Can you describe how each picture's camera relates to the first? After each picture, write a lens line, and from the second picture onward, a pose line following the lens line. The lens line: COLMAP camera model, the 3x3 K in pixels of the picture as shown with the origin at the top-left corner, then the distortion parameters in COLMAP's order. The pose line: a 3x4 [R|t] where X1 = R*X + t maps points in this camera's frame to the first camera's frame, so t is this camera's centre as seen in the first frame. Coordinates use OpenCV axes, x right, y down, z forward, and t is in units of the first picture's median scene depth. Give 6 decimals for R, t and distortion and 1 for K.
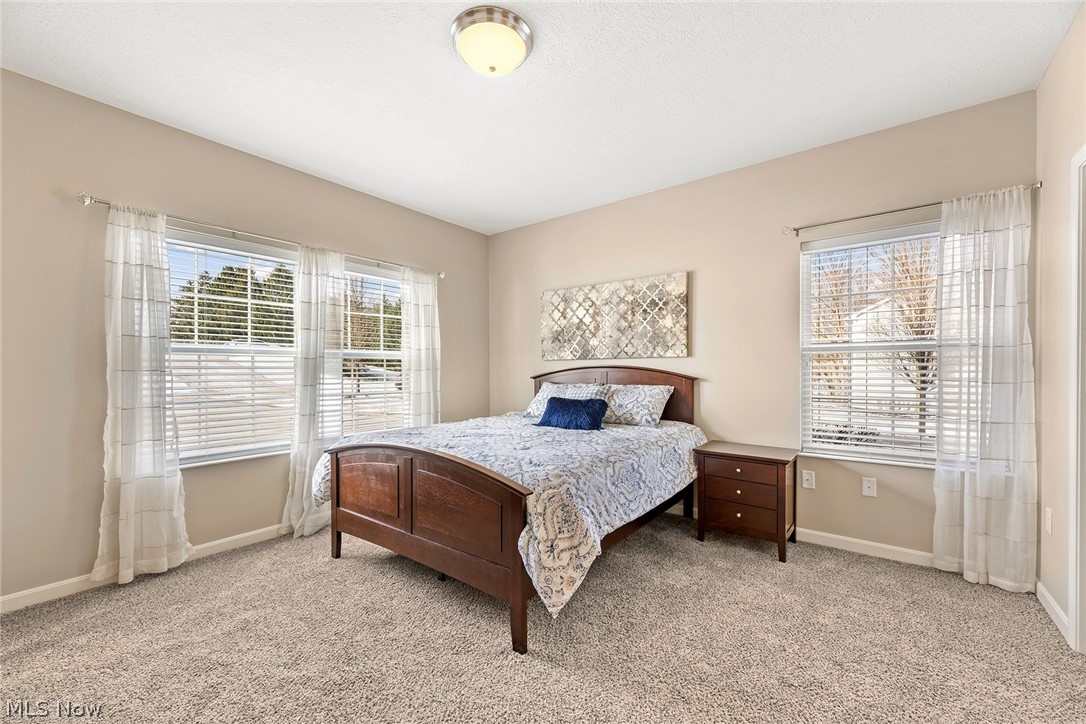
lens RADIAL K [[442.2, 0, 547.3], [0, 442.2, 369.3], [0, 0, 1]] dist [0.002868, -0.003917]
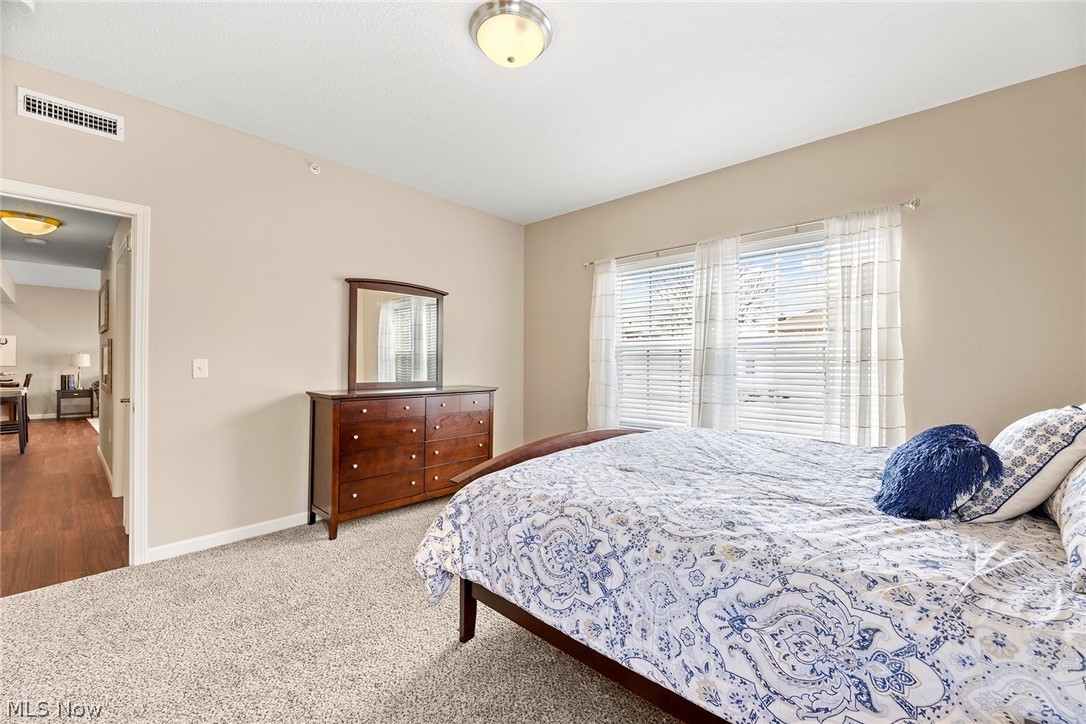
lens RADIAL K [[442.2, 0, 550.3], [0, 442.2, 360.3], [0, 0, 1]] dist [0.002868, -0.003917]
pose [[-0.078102, 0.004503, -0.996935, 0.570265], [0.002478, 0.999988, 0.004323, -0.004686], [0.996942, -0.002133, -0.078112, 0.770971]]
